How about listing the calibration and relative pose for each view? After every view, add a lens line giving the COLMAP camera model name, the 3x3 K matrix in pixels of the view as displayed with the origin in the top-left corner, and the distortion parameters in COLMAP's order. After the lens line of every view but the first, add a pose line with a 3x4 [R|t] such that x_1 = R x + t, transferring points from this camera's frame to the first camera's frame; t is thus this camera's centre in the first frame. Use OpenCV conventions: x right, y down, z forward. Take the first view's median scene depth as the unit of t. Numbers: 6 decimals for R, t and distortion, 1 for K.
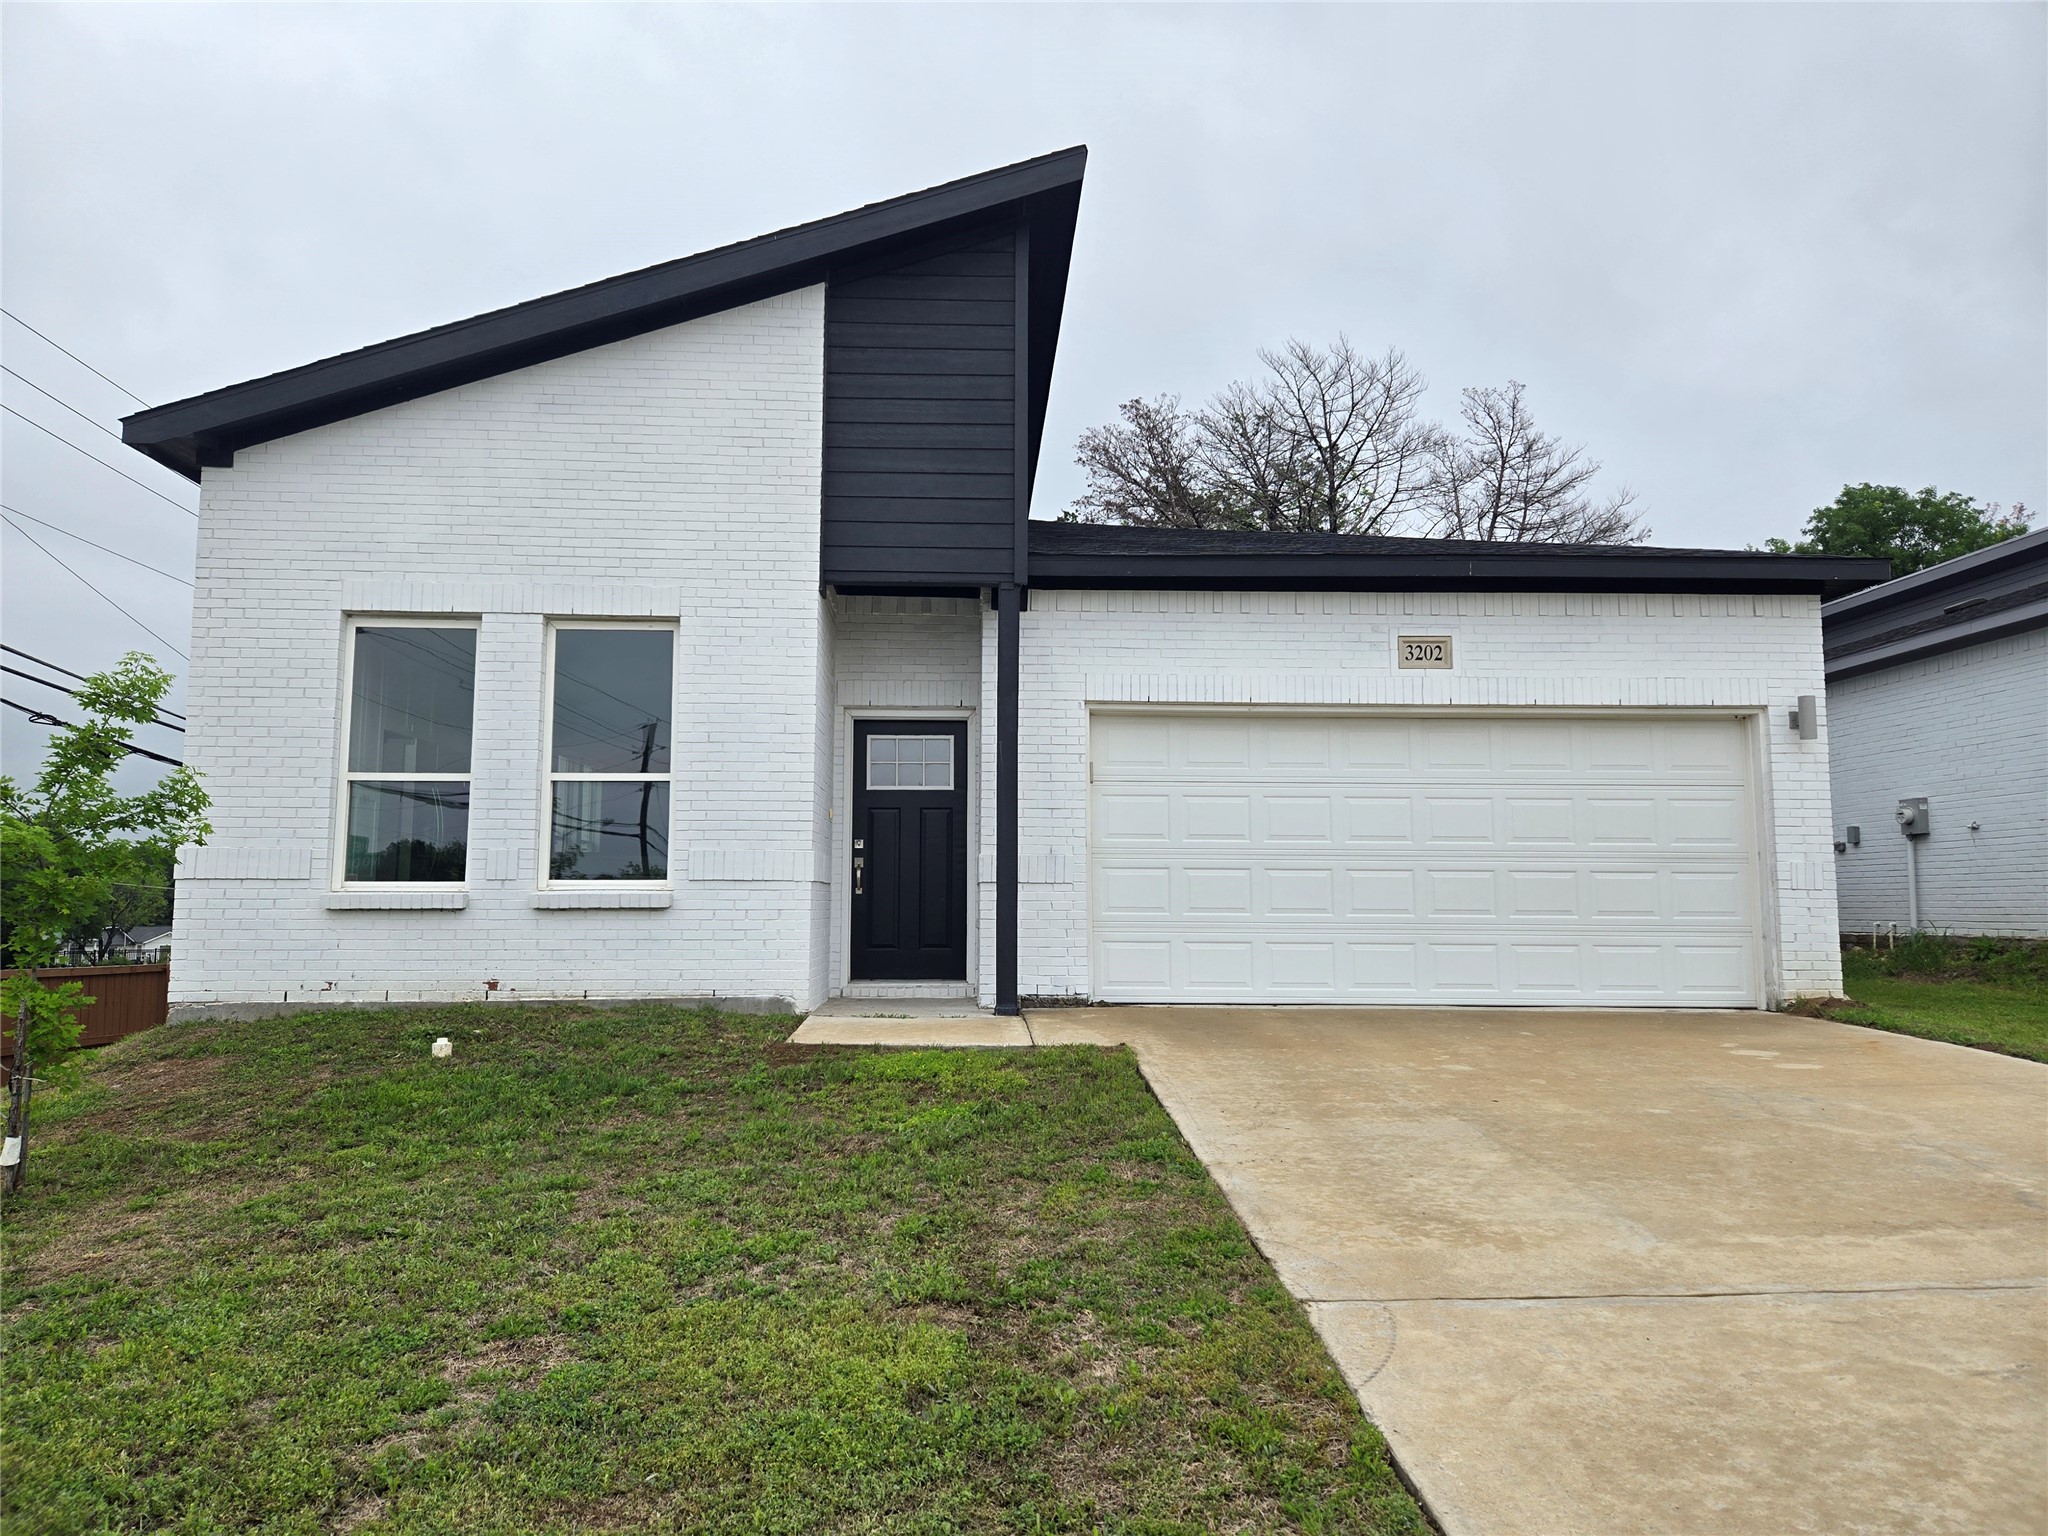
lens RADIAL K [[1571.1, 0, 1031.5], [0, 1571.1, 797.6], [0, 0, 1]] dist [0.075122, 0.000135]
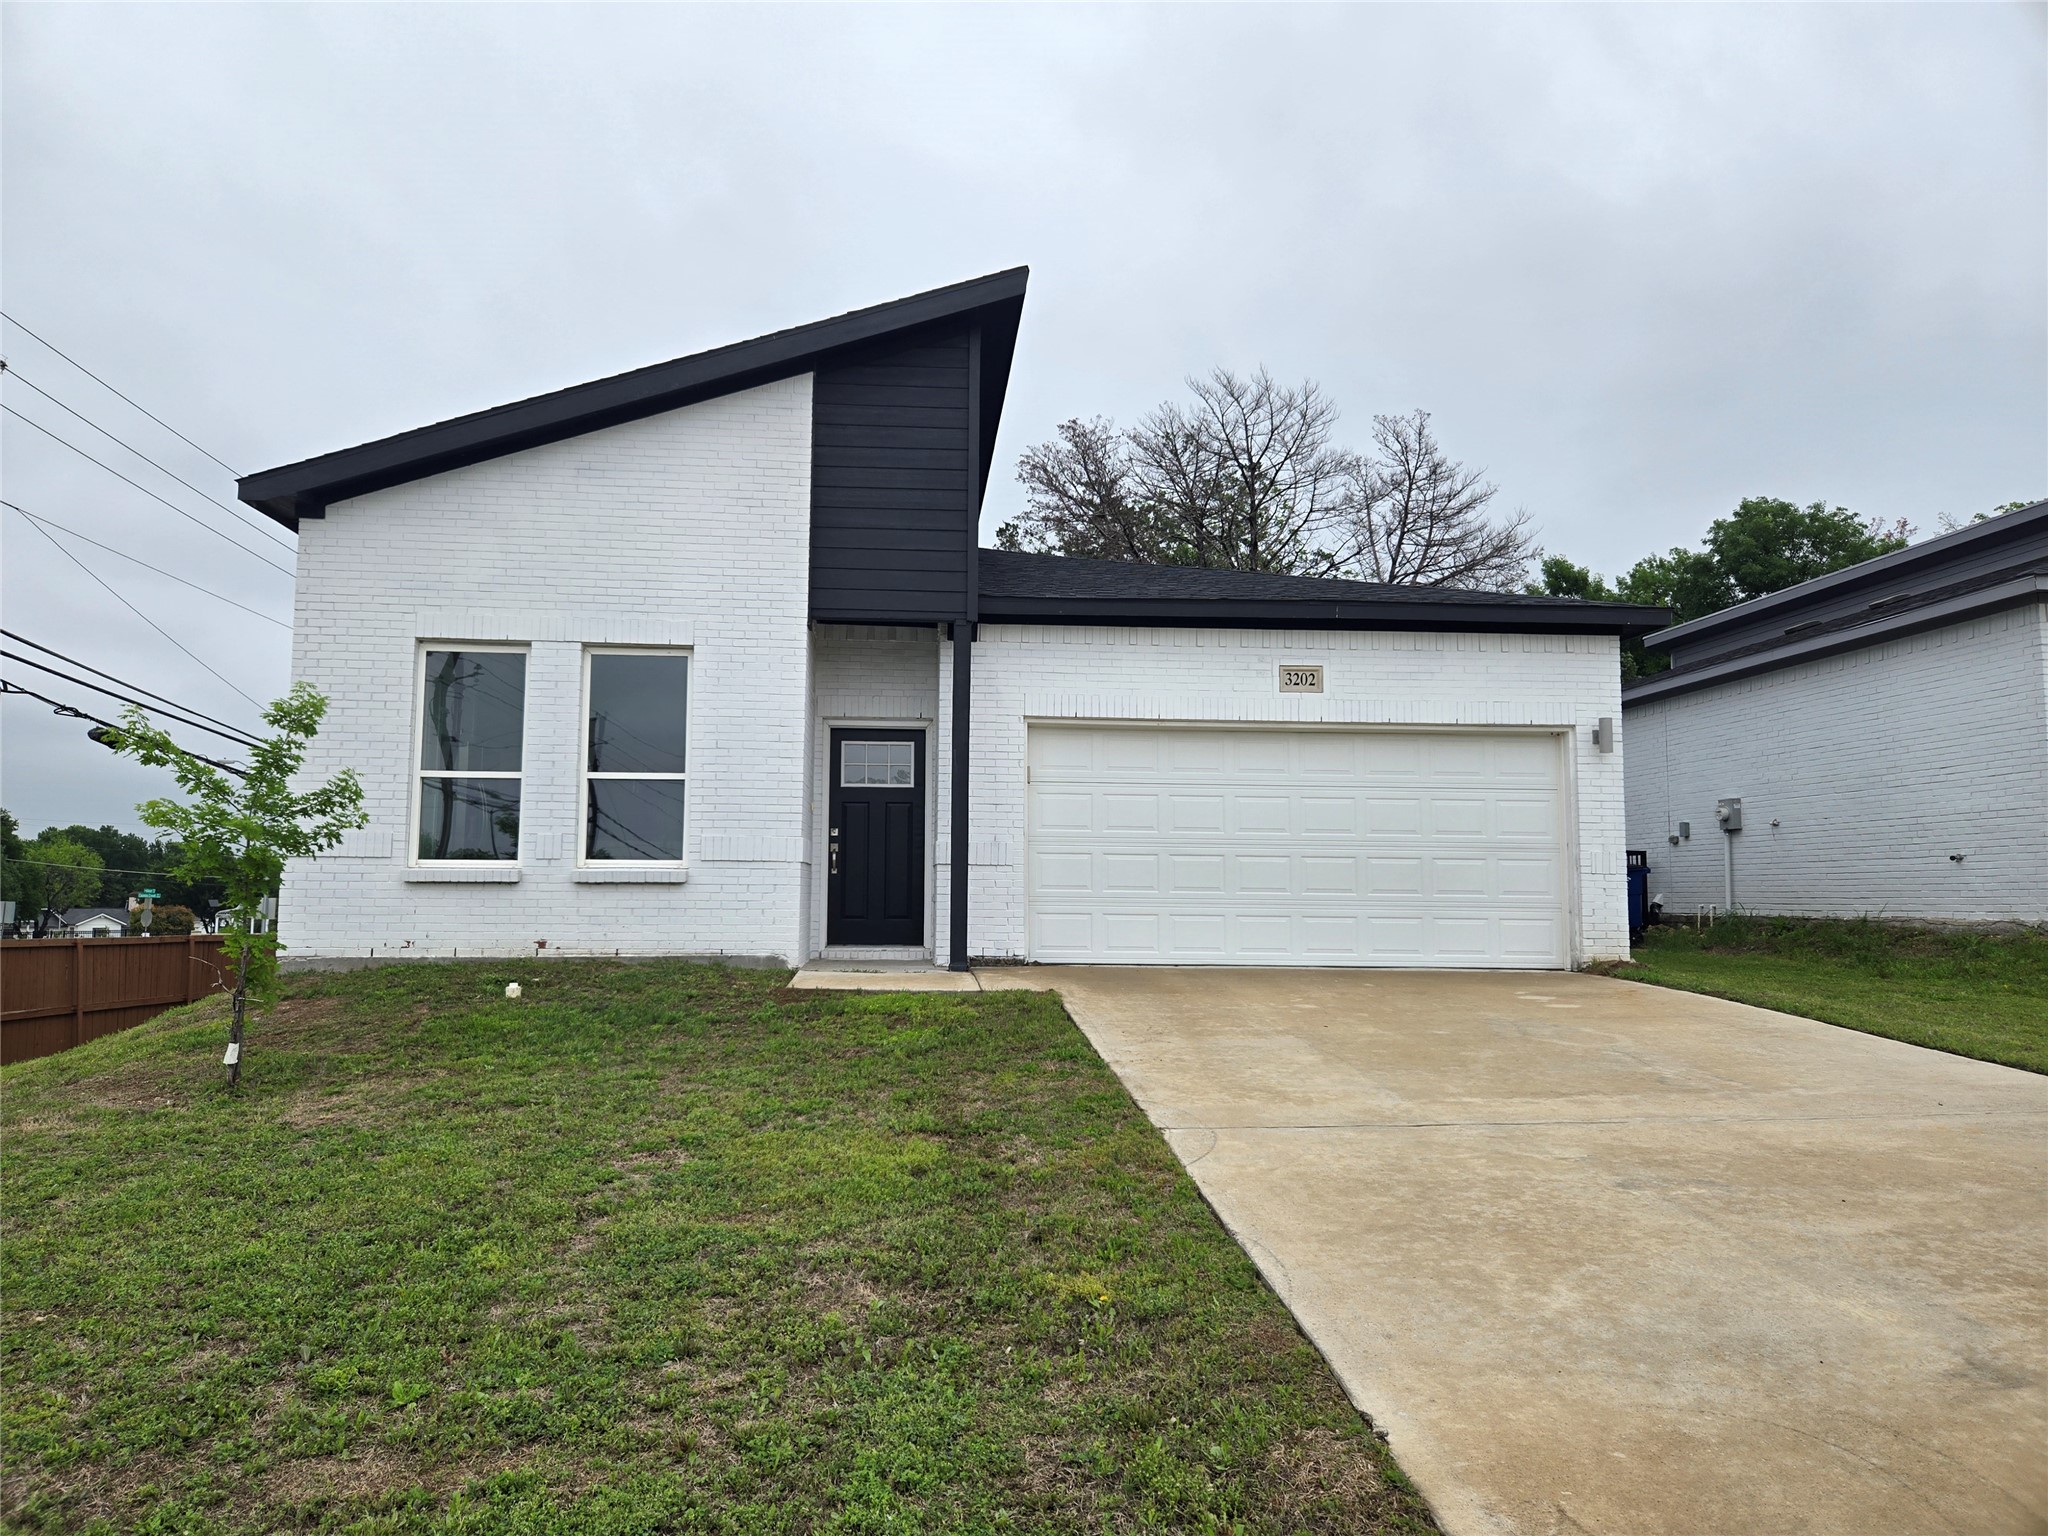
lens RADIAL K [[1571.1, 0, 1031.5], [0, 1571.1, 797.6], [0, 0, 1]] dist [0.075122, 0.000135]
pose [[0.999175, 0.008019, 0.039824, -0.008565], [-0.008300, 0.999942, 0.006898, -0.007113], [-0.039766, -0.007223, 0.999183, -0.232205]]
